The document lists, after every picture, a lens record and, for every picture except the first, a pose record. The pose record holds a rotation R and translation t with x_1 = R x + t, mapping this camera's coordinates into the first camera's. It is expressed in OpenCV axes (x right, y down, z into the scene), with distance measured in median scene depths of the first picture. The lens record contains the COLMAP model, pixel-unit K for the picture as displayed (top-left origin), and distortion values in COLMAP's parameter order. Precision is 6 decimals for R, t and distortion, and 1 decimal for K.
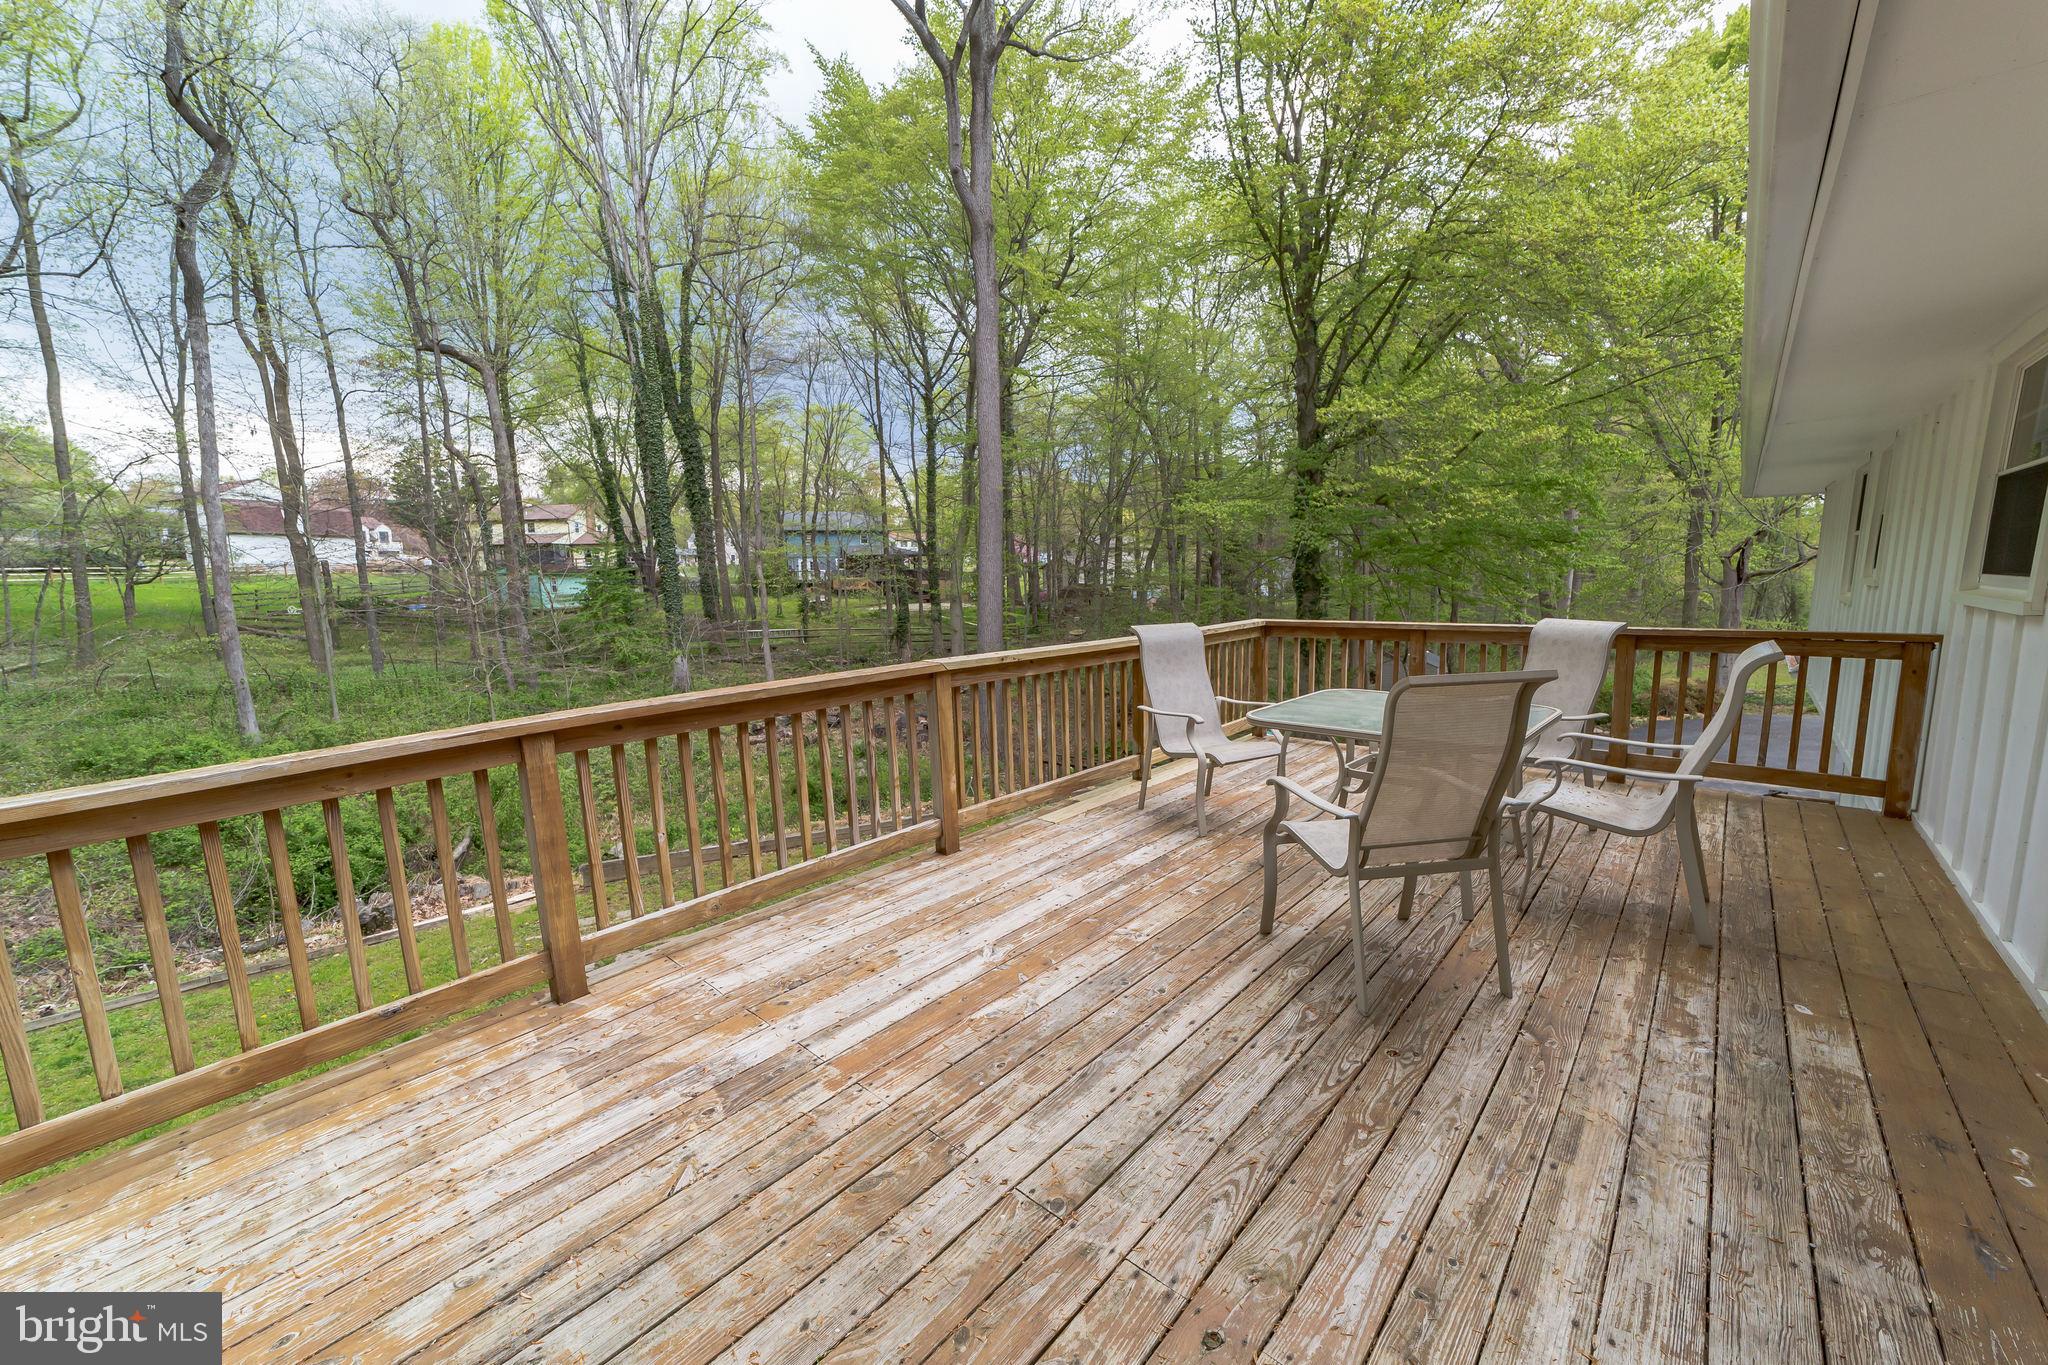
lens RADIAL K [[783.0, 0, 1016.3], [0, 783.0, 687.0], [0, 0, 1]] dist [-0.001047, 0.000080]
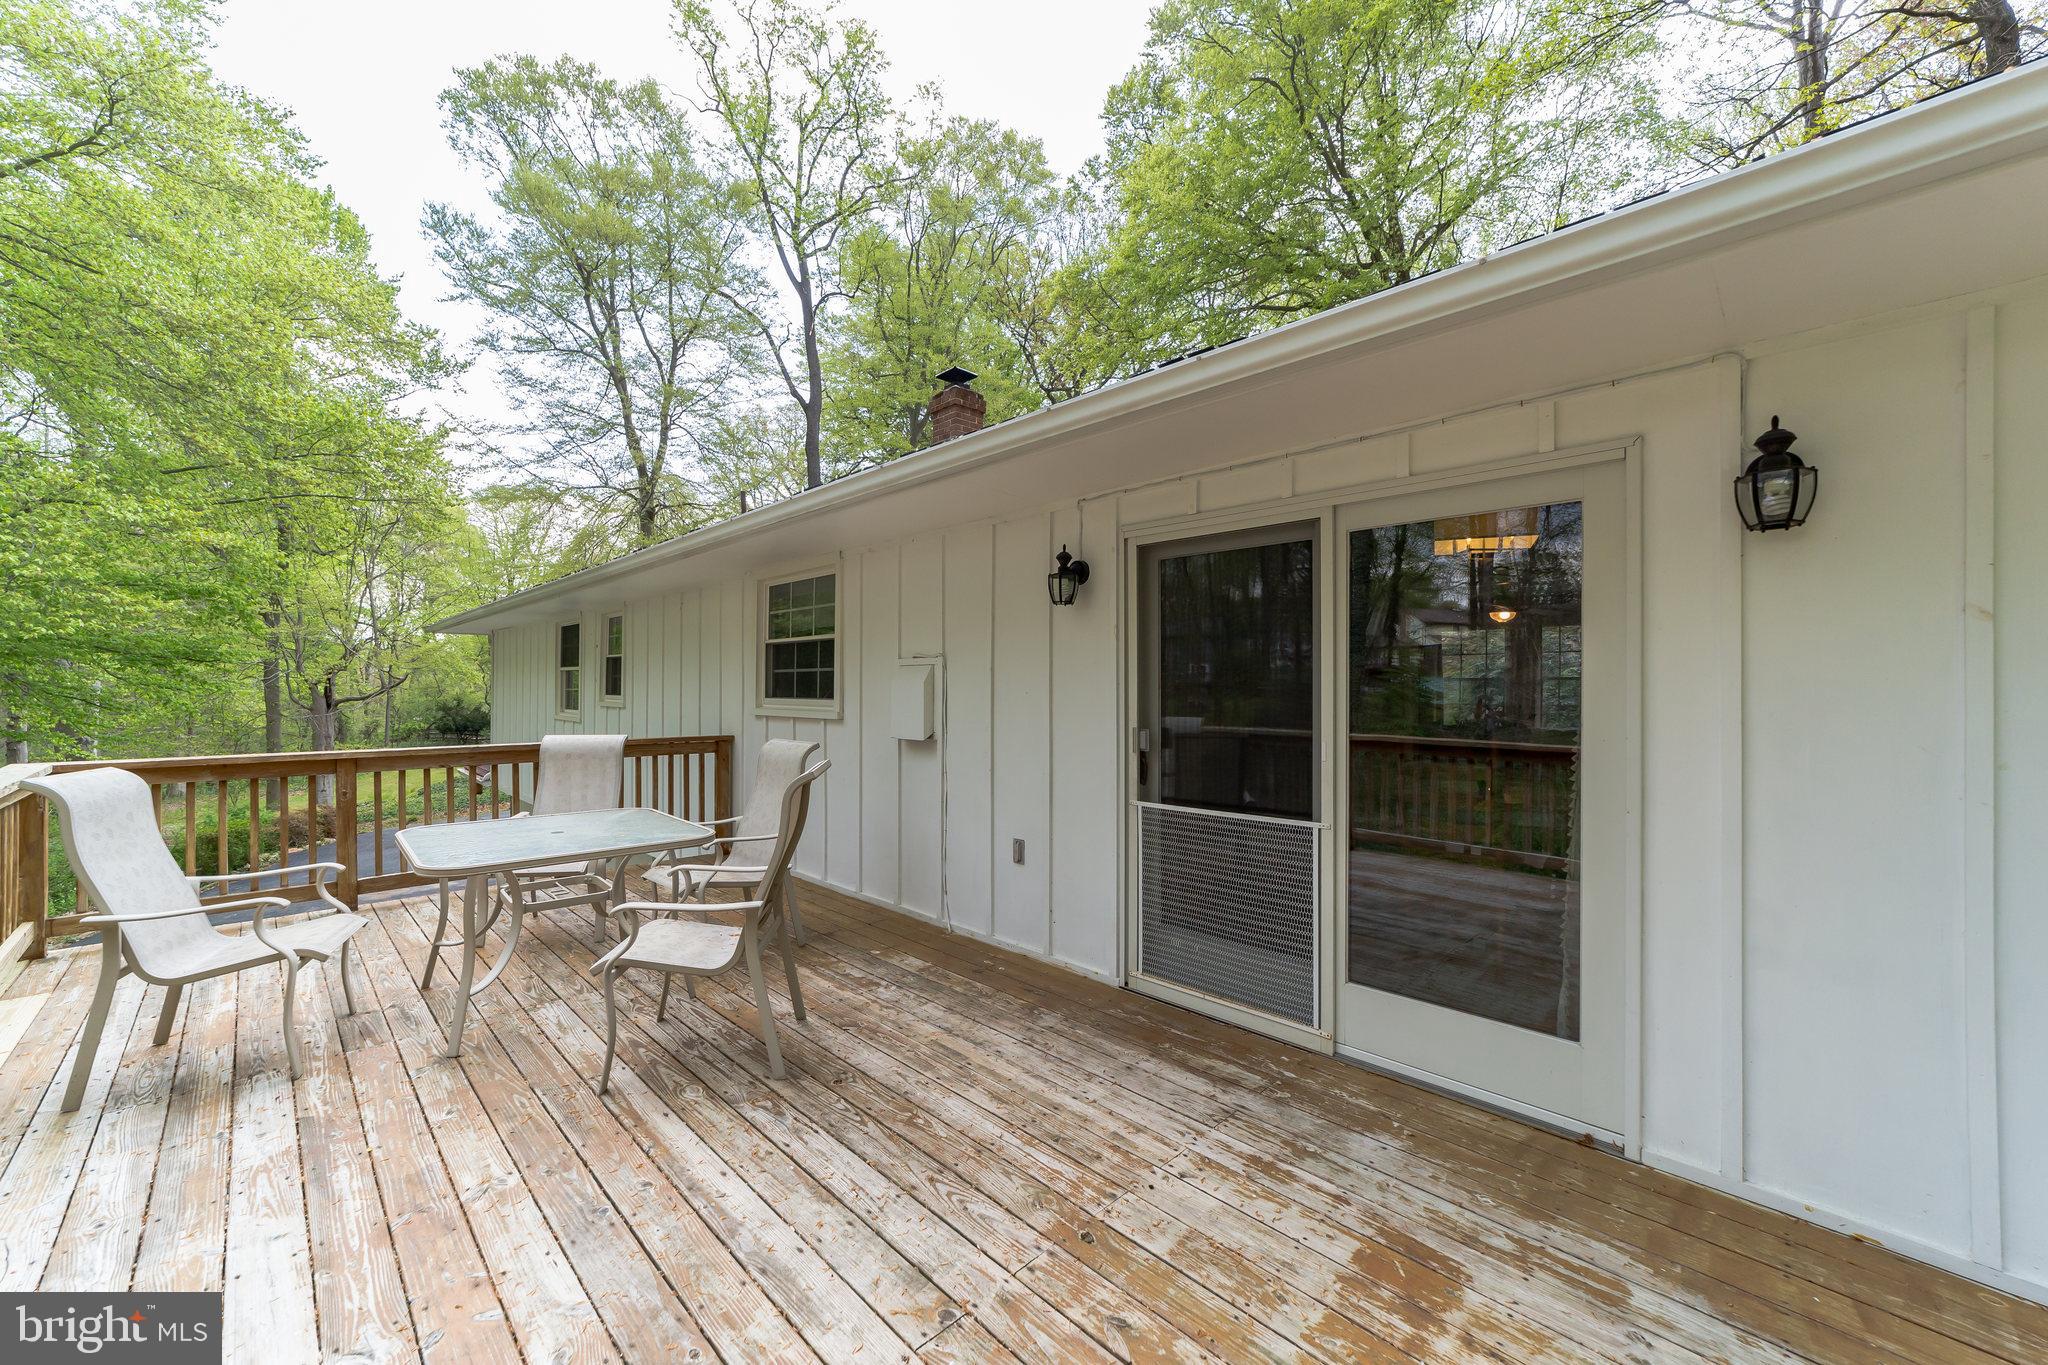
lens RADIAL K [[783.0, 0, 1016.3], [0, 783.0, 687.0], [0, 0, 1]] dist [-0.001047, 0.000080]
pose [[0.058046, 0.026583, 0.997960, -0.665146], [0.134695, 0.990296, -0.034213, -0.052666], [-0.989186, 0.136406, 0.053902, 0.530022]]
